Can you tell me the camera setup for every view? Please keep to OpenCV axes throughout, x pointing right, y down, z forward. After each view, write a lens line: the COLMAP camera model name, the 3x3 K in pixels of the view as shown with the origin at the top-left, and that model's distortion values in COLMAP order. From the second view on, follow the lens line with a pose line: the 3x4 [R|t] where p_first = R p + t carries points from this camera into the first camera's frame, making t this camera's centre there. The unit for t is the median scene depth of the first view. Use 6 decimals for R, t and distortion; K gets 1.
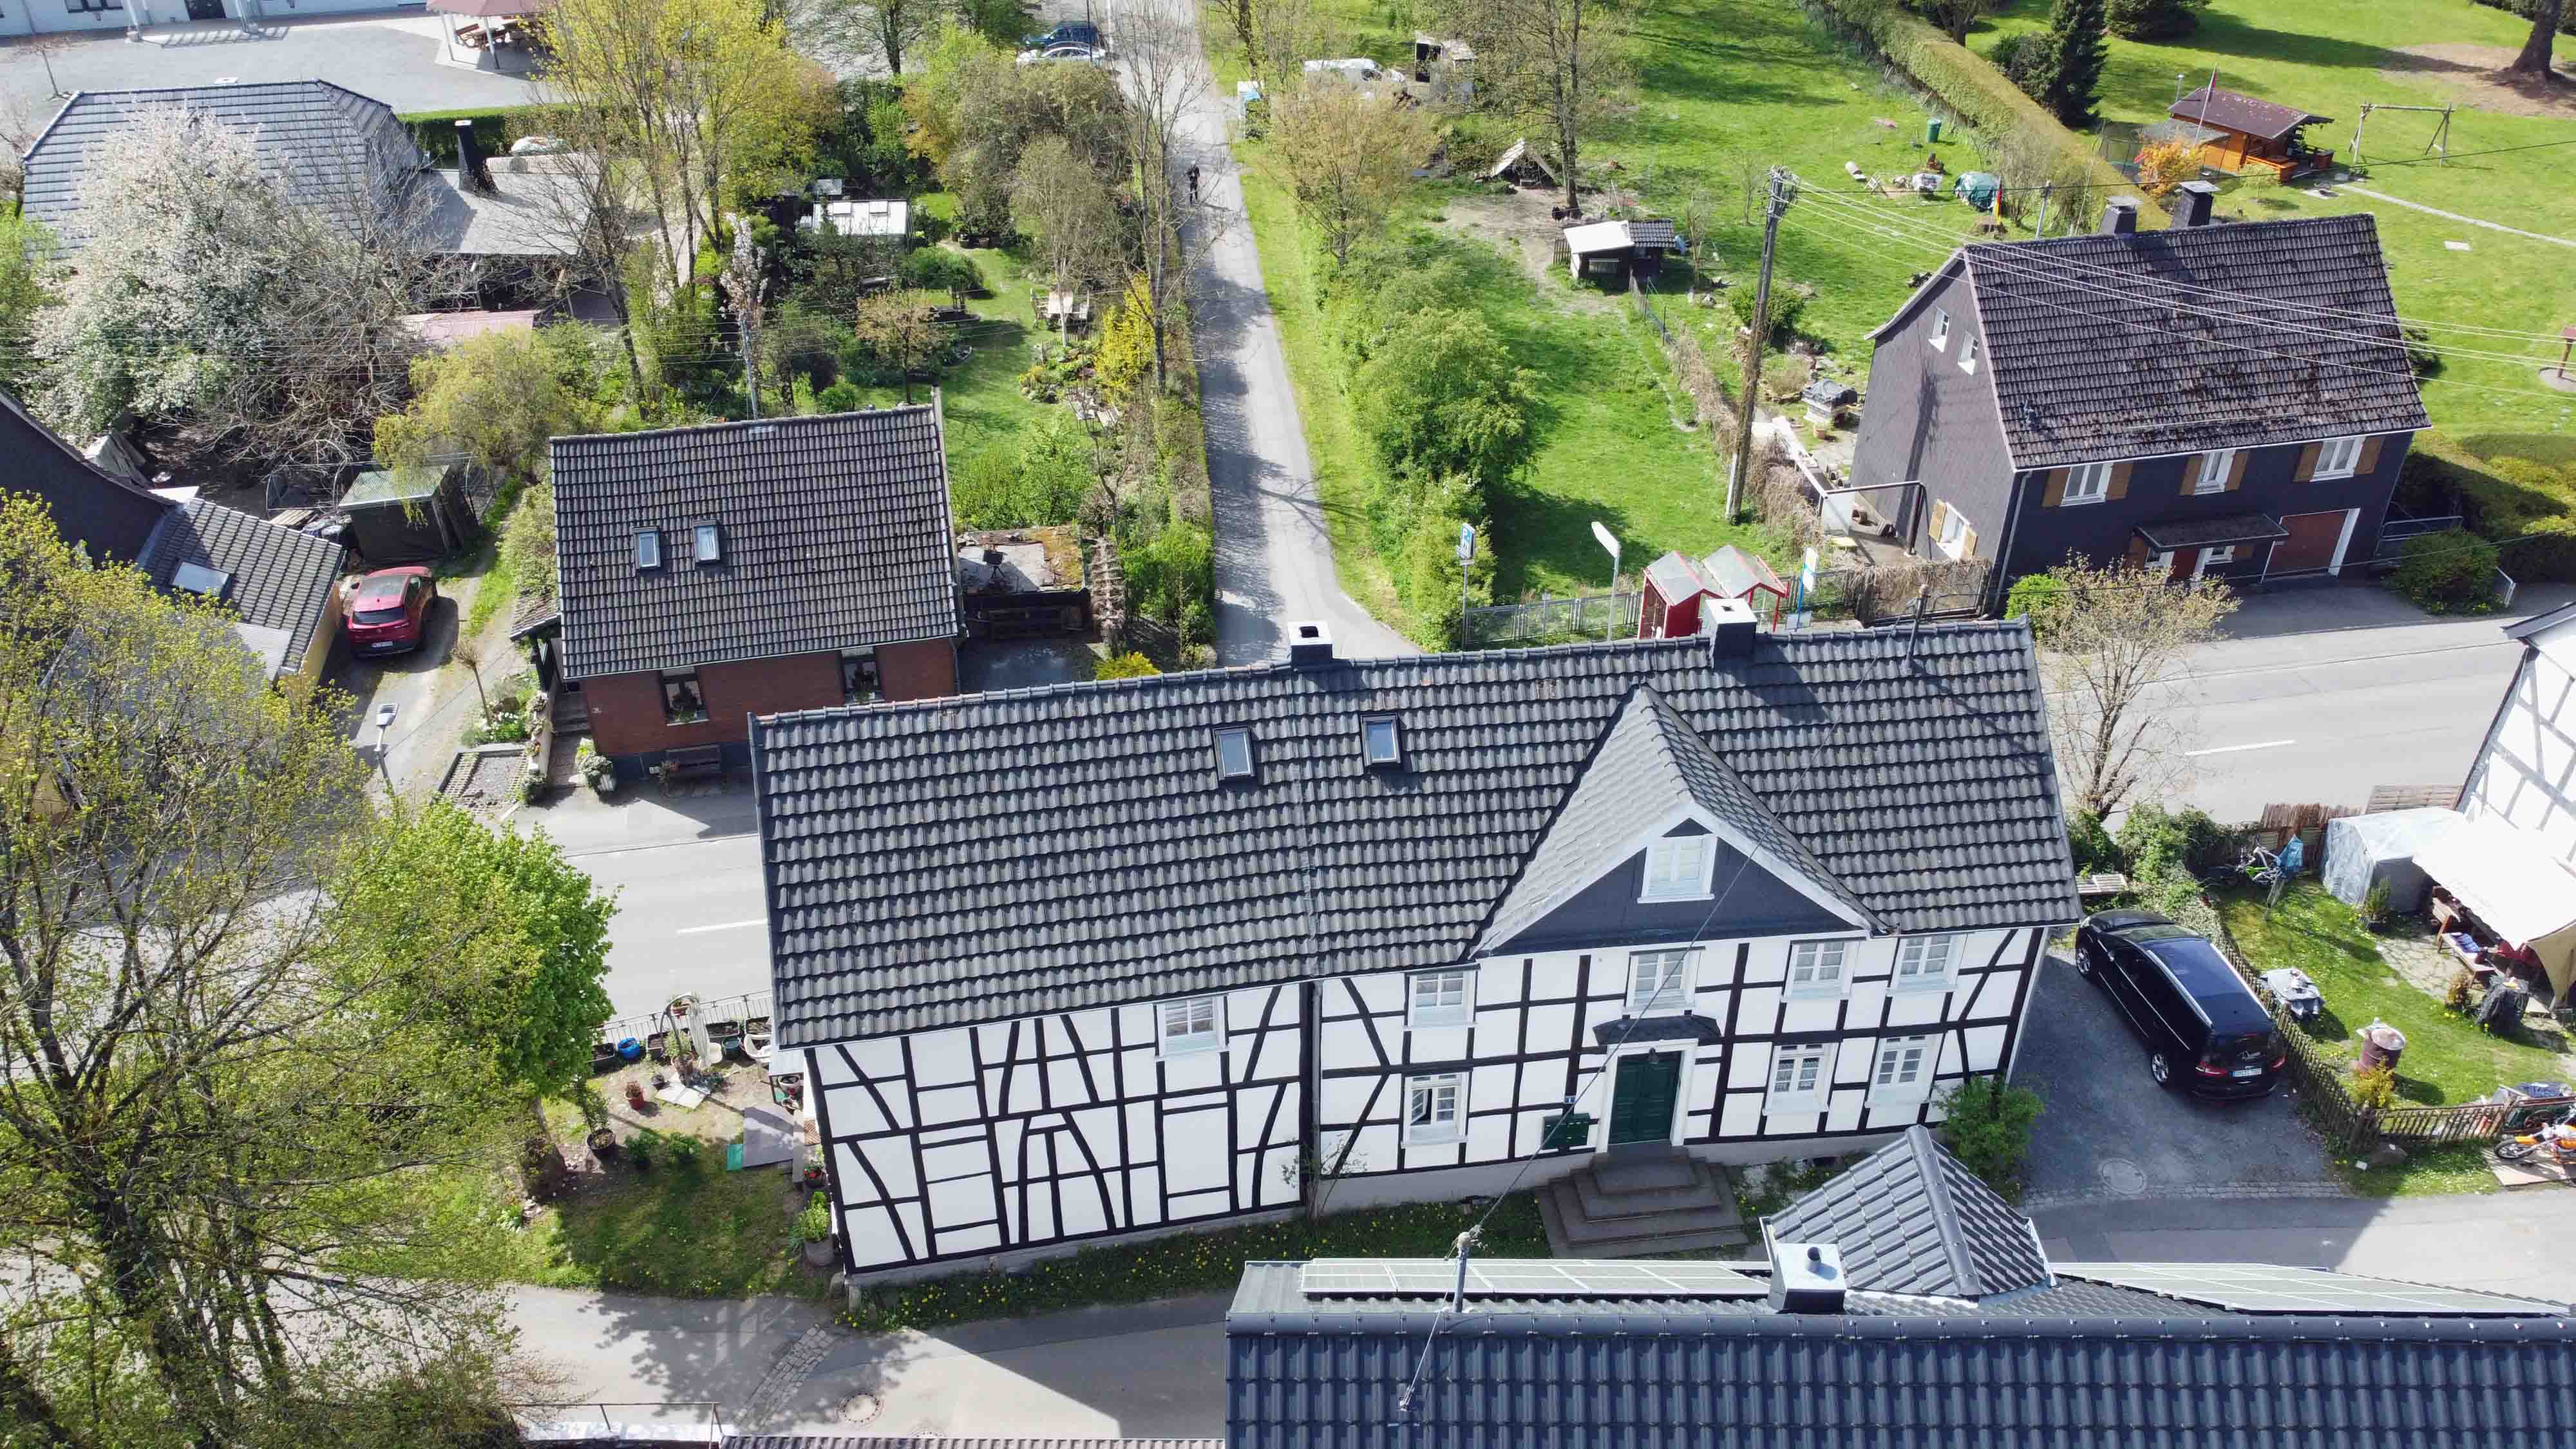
lens RADIAL K [[1969.4, 0, 1278.0], [0, 1969.4, 717.0], [0, 0, 1]] dist [-0.004770, -0.000700]
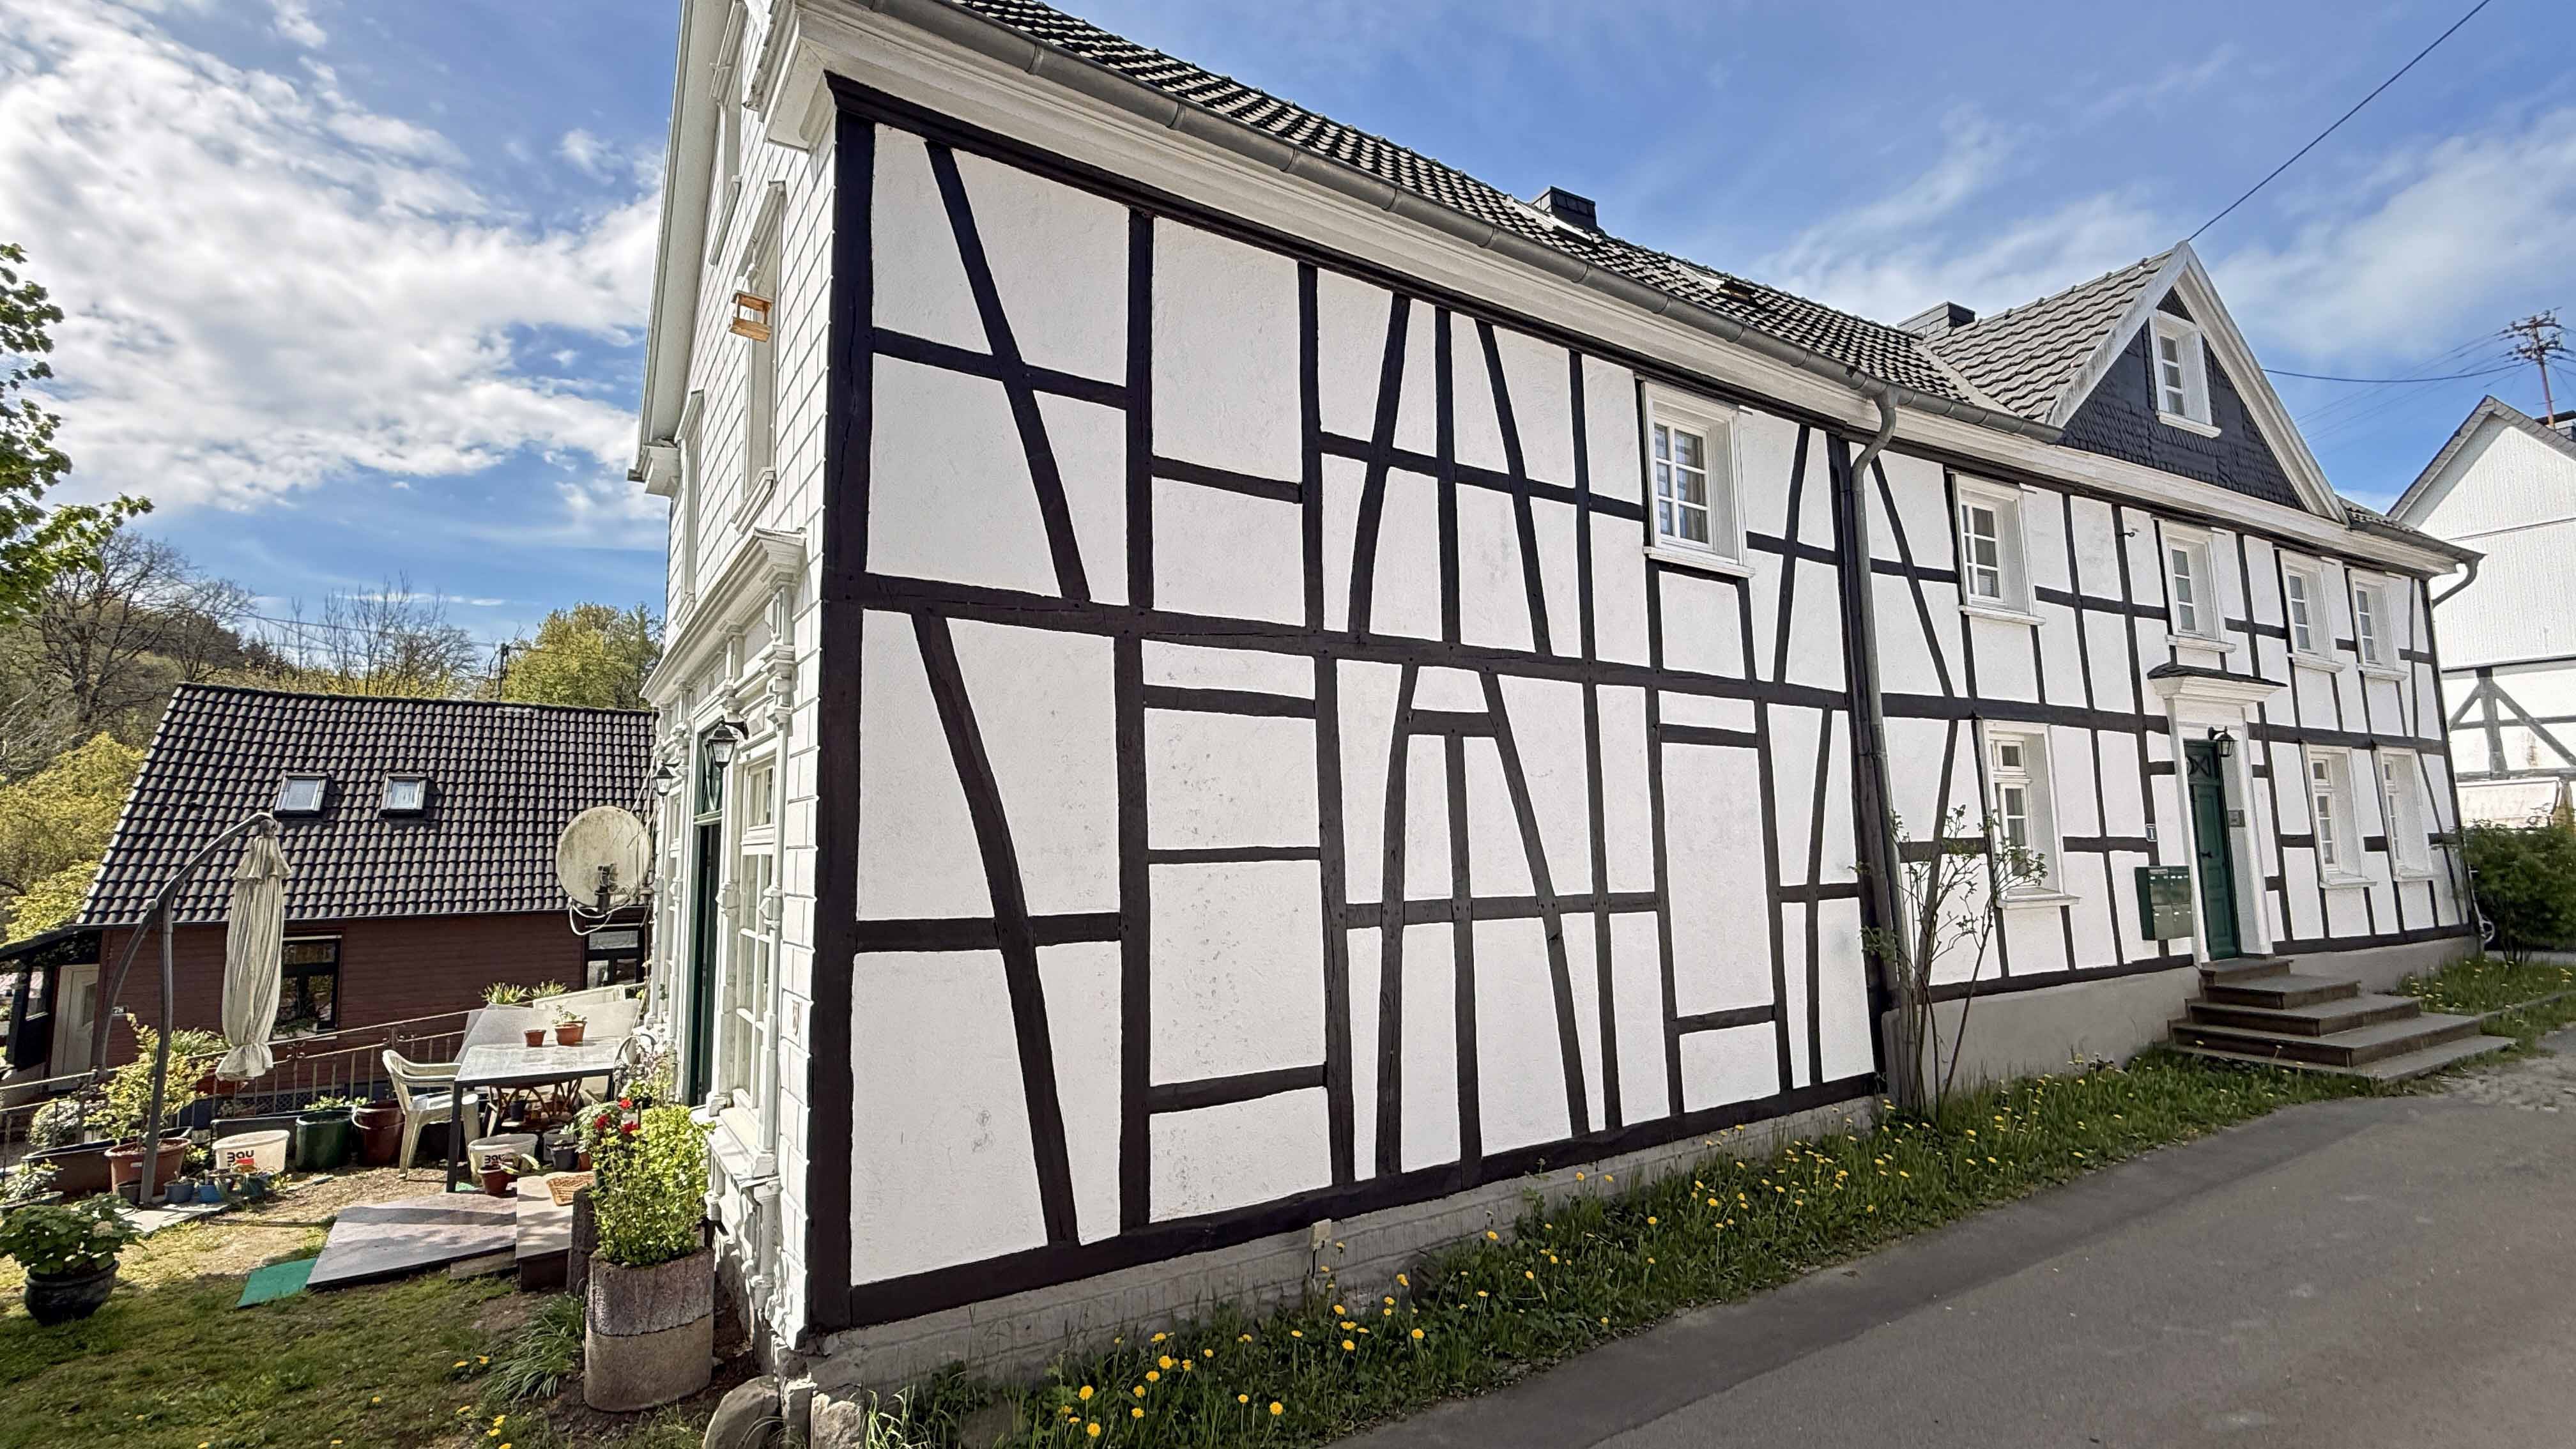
lens RADIAL K [[1150.9, 0, 1292.0], [0, 1150.9, 727.6], [0, 0, 1]] dist [0.002511, -0.000603]
pose [[0.921023, 0.036230, 0.387819, -0.224037], [0.226217, 0.760781, -0.608308, 0.329036], [-0.317084, 0.647997, 0.692501, 0.847939]]
